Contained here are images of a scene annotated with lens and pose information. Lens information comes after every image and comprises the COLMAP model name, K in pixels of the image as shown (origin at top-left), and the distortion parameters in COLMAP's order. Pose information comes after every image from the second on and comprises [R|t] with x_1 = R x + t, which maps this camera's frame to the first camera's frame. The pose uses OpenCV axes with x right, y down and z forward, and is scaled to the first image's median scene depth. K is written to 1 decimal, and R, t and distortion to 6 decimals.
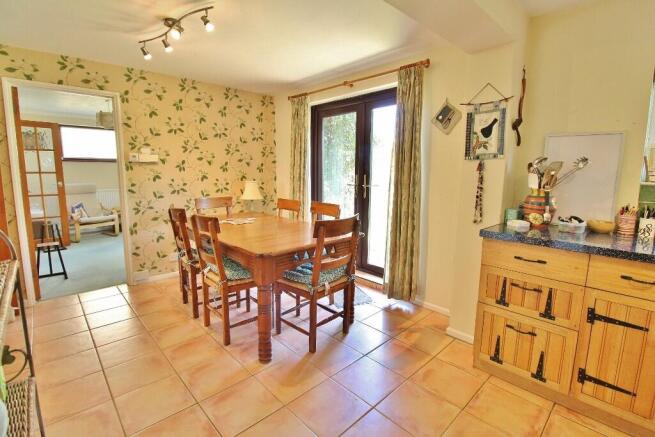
lens RADIAL K [[308.2, 0, 328.0], [0, 308.2, 212.5], [0, 0, 1]] dist [-0.018008, -0.004189]
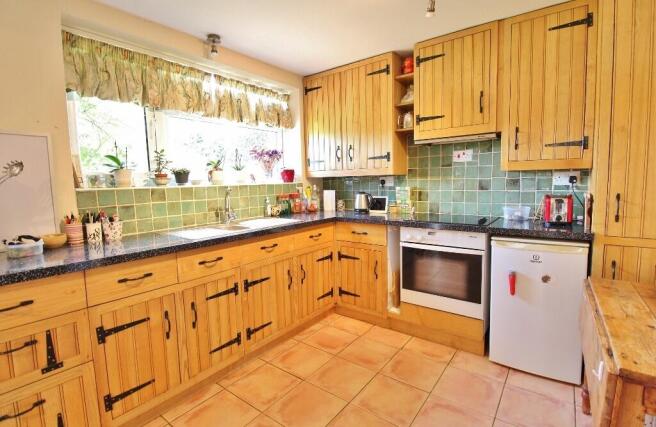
lens RADIAL K [[313.8, 0, 328.4], [0, 313.8, 210.4], [0, 0, 1]] dist [-0.021105, -0.000552]
pose [[-0.161546, -0.100424, 0.981742, -0.078542], [0.153068, 0.980220, 0.125456, -0.026033], [-0.974922, 0.170540, -0.142979, 0.286841]]
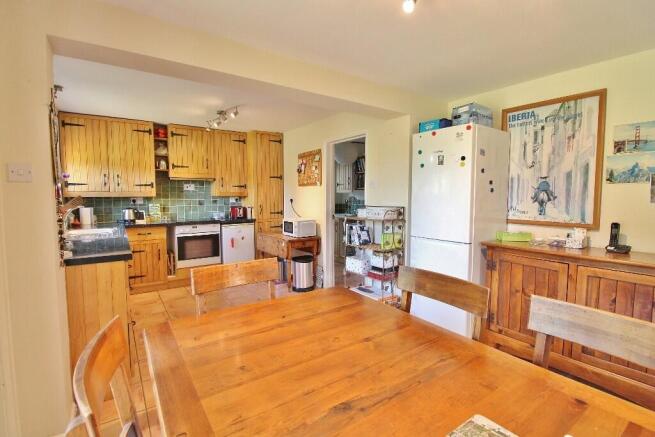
lens RADIAL K [[308.2, 0, 326.6], [0, 308.2, 219.6], [0, 0, 1]] dist [-0.018008, -0.004189]
pose [[-0.988968, -0.020092, 0.146759, -0.282321], [0.011378, 0.977527, 0.210502, -0.247949], [-0.147691, 0.209850, -0.966515, 1.749385]]
